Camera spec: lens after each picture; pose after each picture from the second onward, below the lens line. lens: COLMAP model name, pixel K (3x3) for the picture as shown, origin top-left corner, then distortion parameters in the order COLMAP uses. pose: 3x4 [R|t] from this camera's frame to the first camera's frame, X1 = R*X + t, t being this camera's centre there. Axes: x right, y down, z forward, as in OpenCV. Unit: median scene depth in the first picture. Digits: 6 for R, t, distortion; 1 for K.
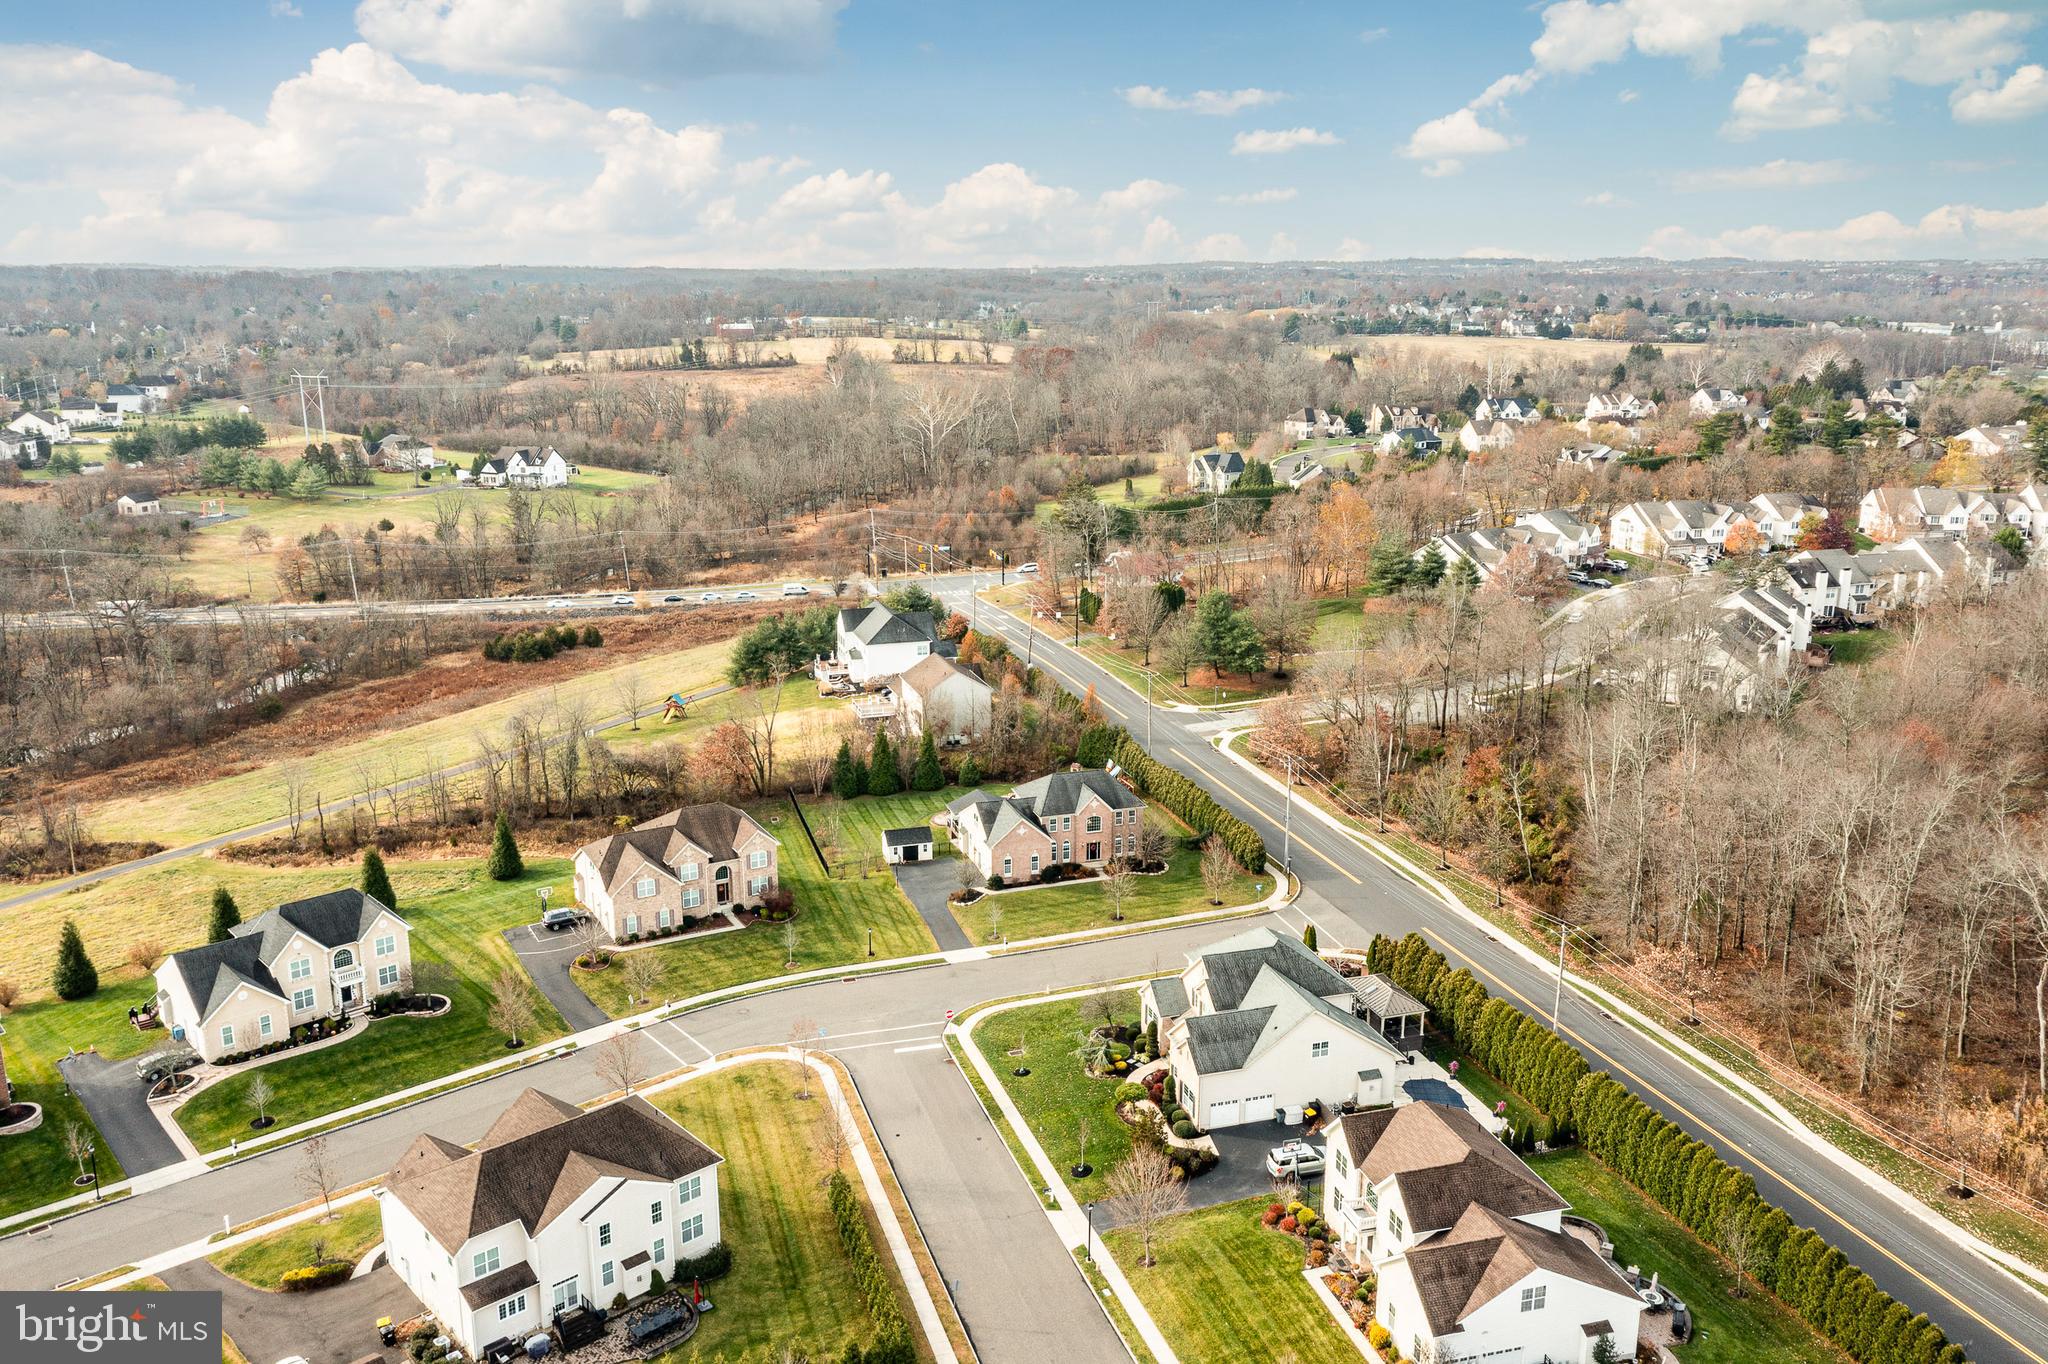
lens RADIAL K [[1622.5, 0, 1020.3], [0, 1622.5, 678.6], [0, 0, 1]] dist [-0.012119, 0.065080]
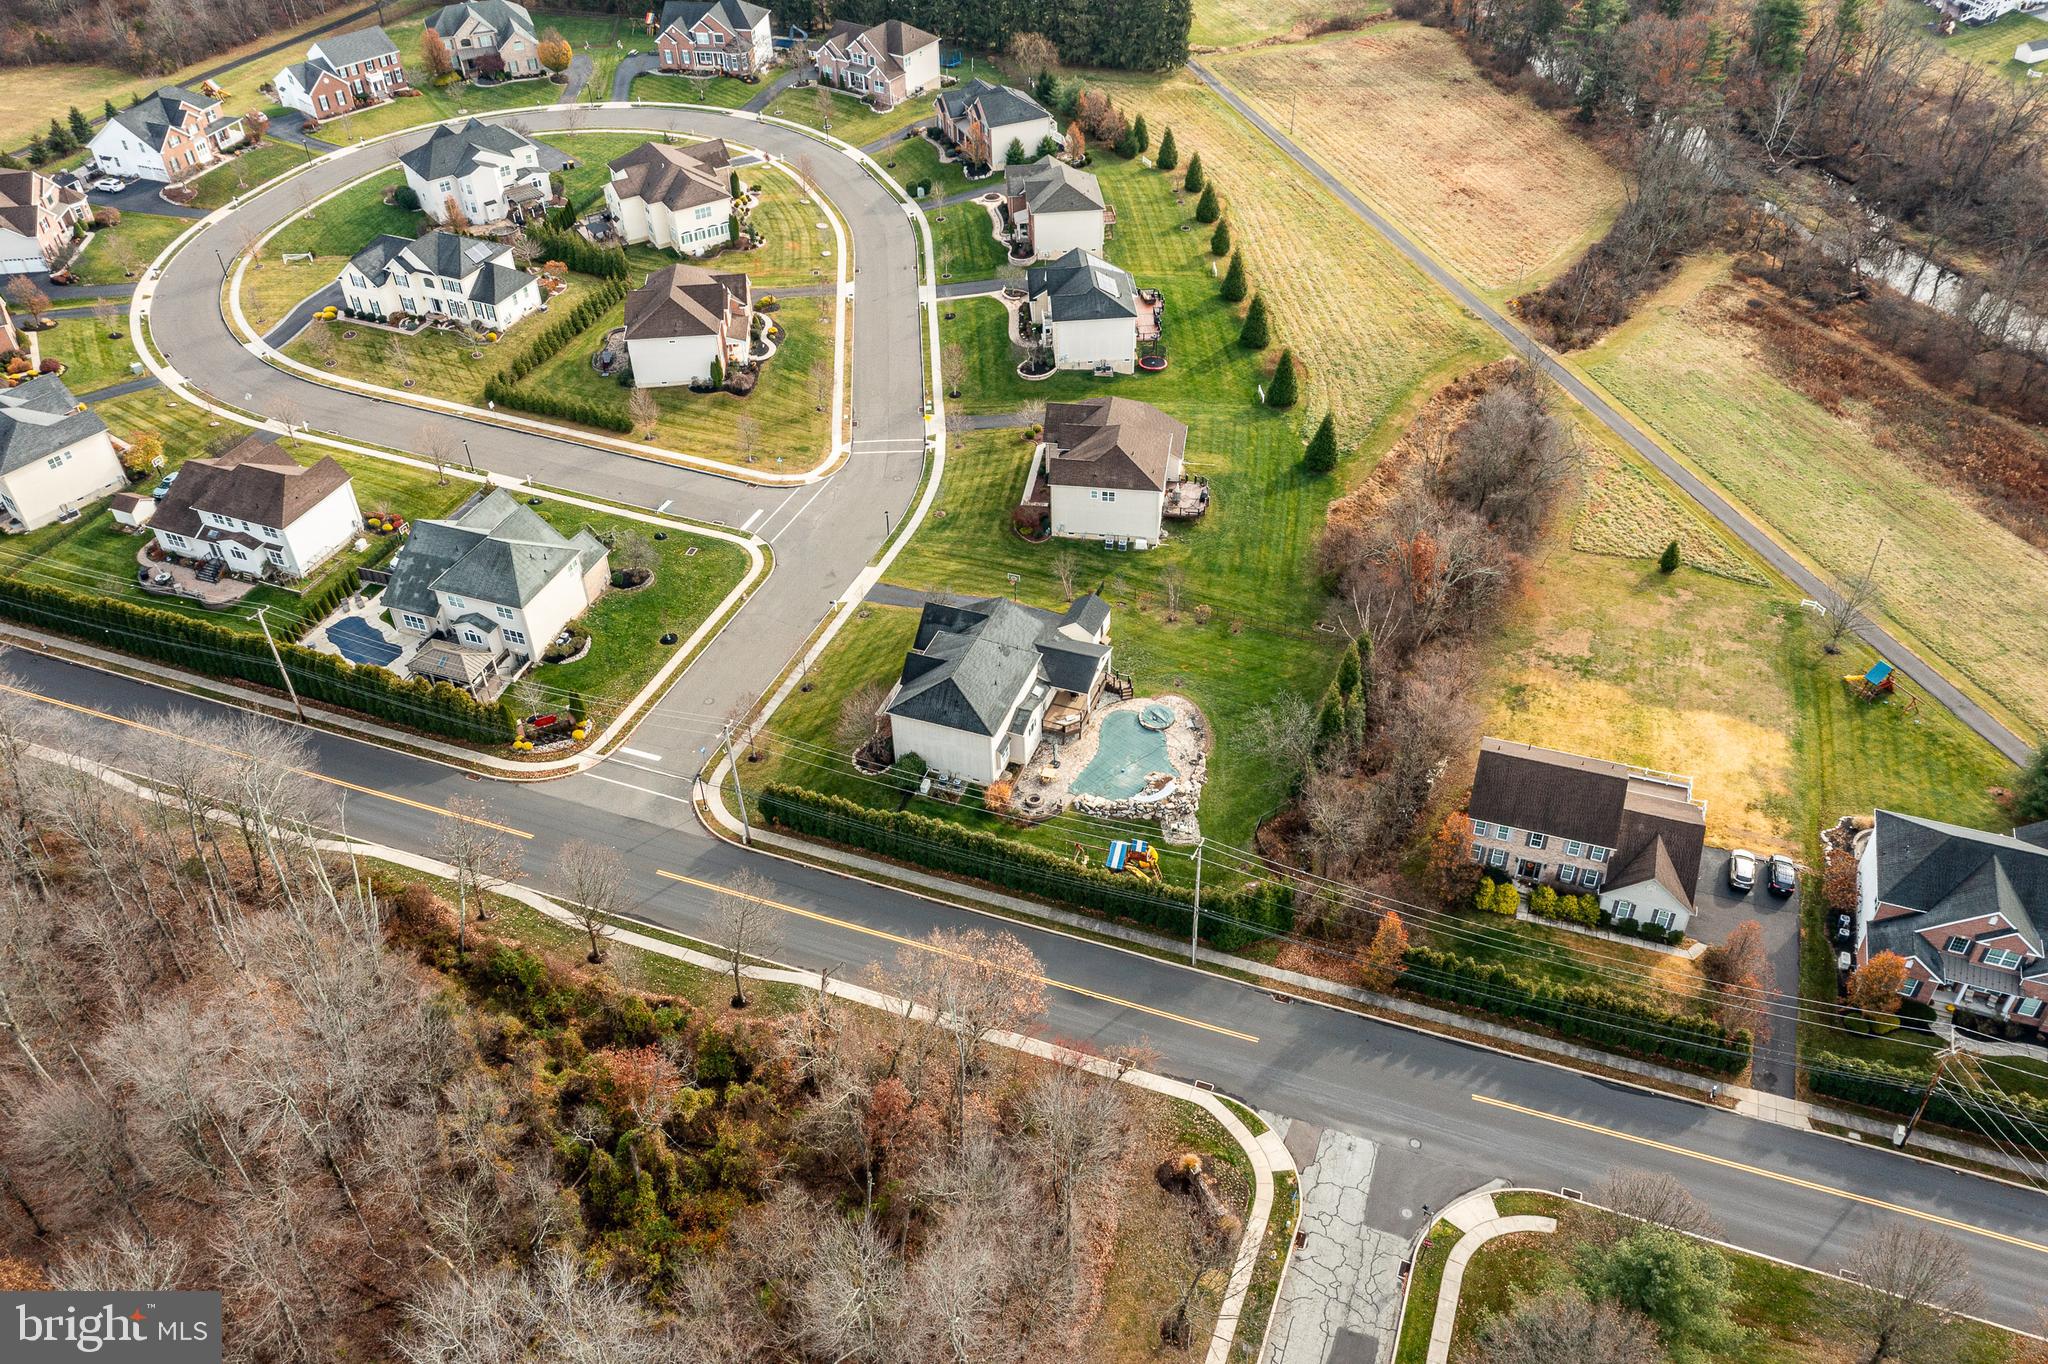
lens RADIAL K [[1622.5, 0, 1020.3], [0, 1622.5, 678.6], [0, 0, 1]] dist [-0.012119, 0.065080]
pose [[-0.613144, 0.517300, -0.597038, 0.492697], [-0.169746, 0.651844, 0.739111, -0.523706], [0.771518, 0.554527, -0.311865, 1.238134]]
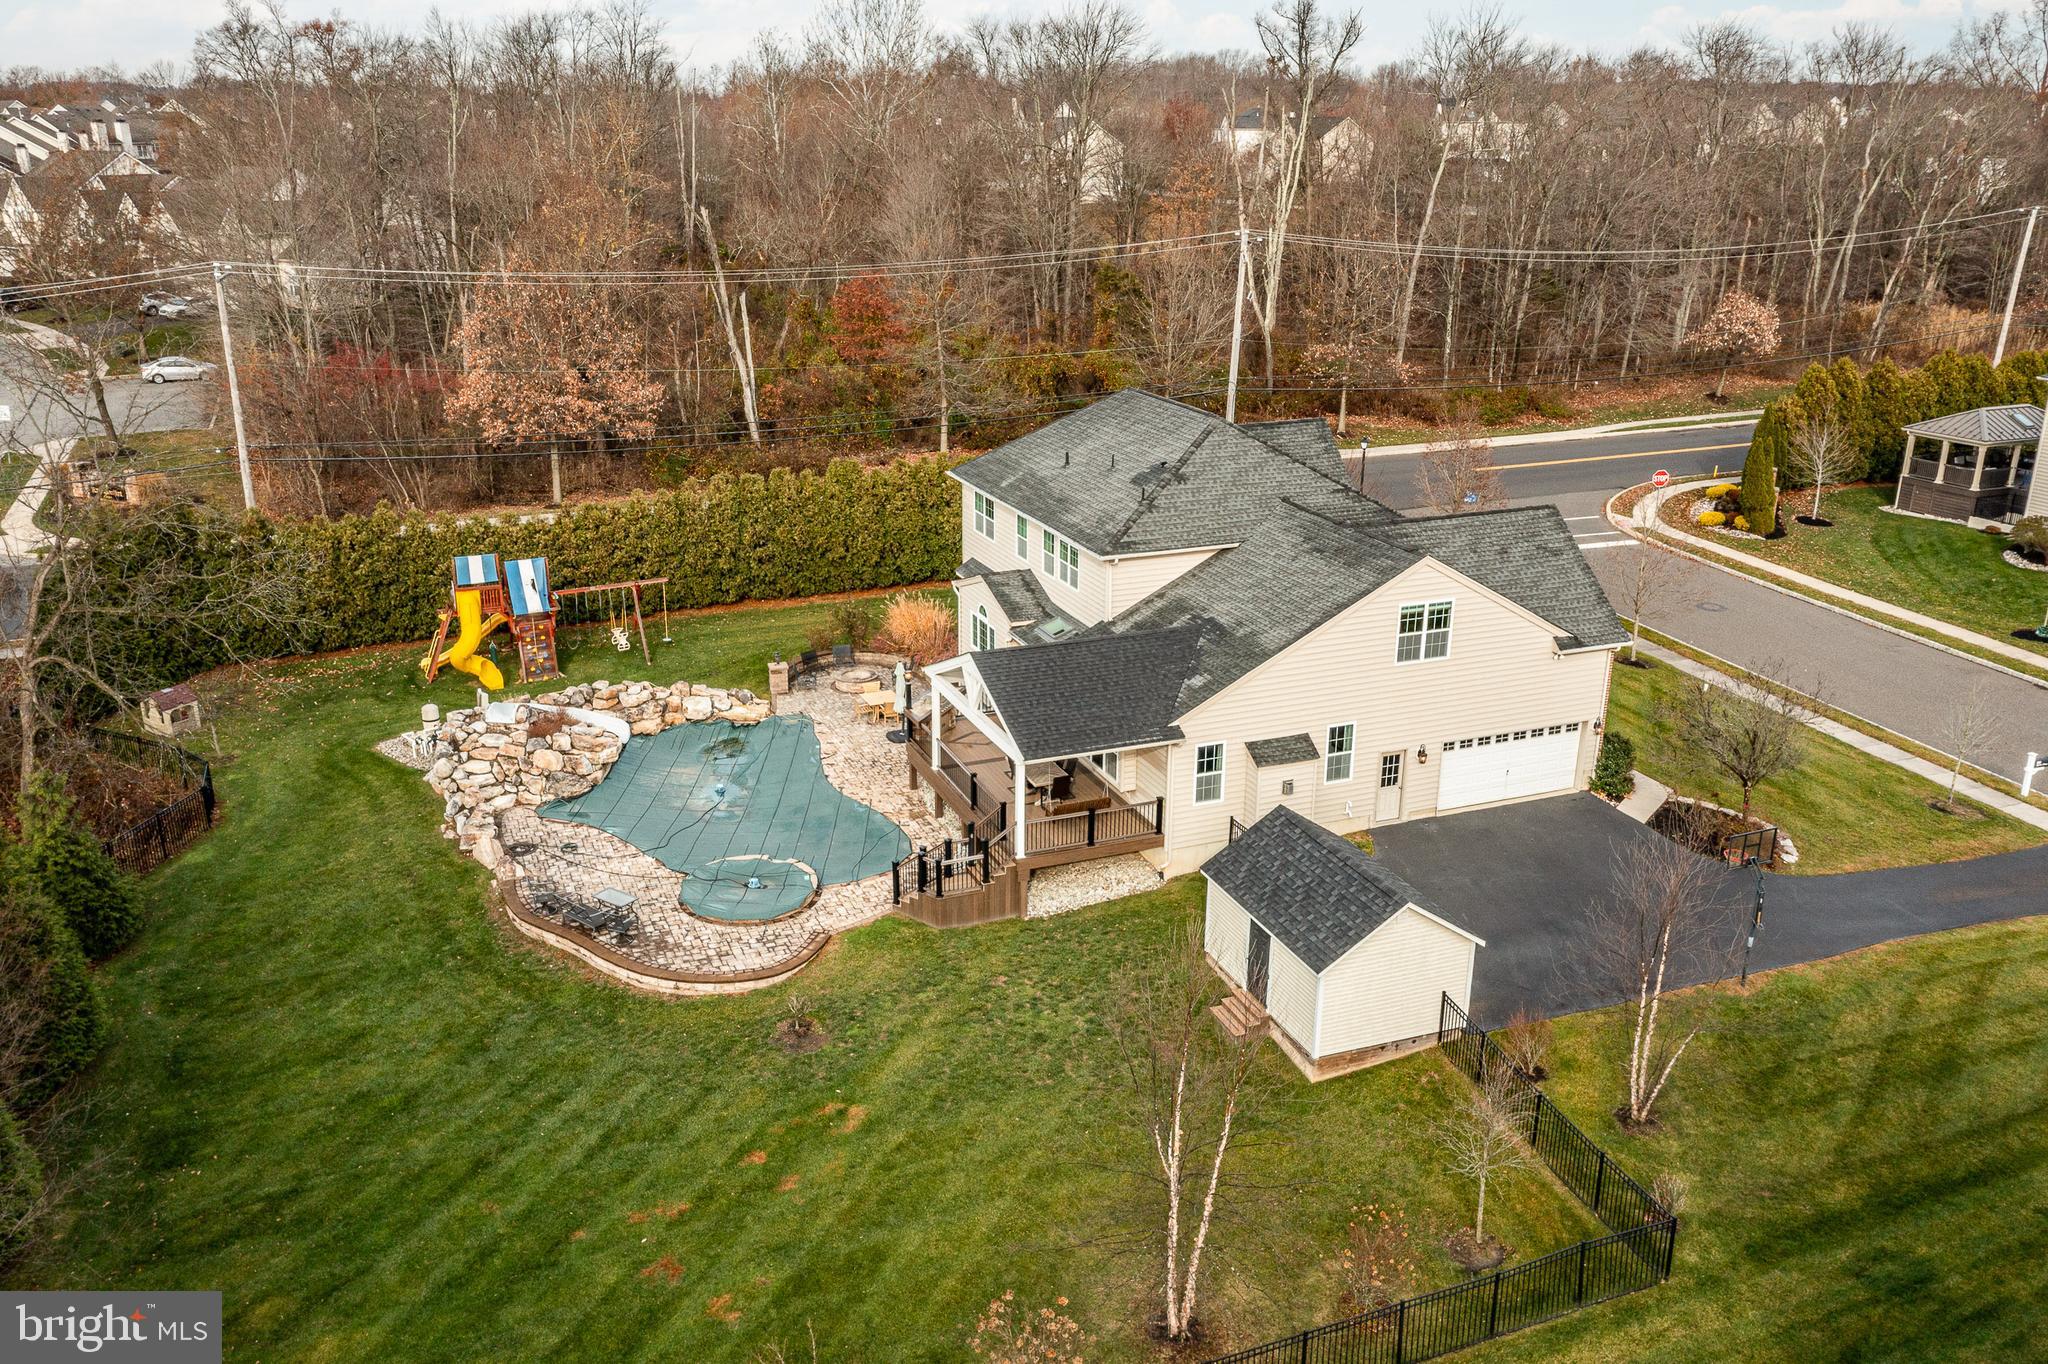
lens RADIAL K [[1630.3, 0, 1004.1], [0, 1630.3, 680.3], [0, 0, 1]] dist [-0.012010, 0.065709]
pose [[-0.077438, -0.319903, 0.944280, -0.234601], [0.245899, 0.911737, 0.329043, 0.001354], [-0.966197, 0.257678, 0.008061, 1.002433]]
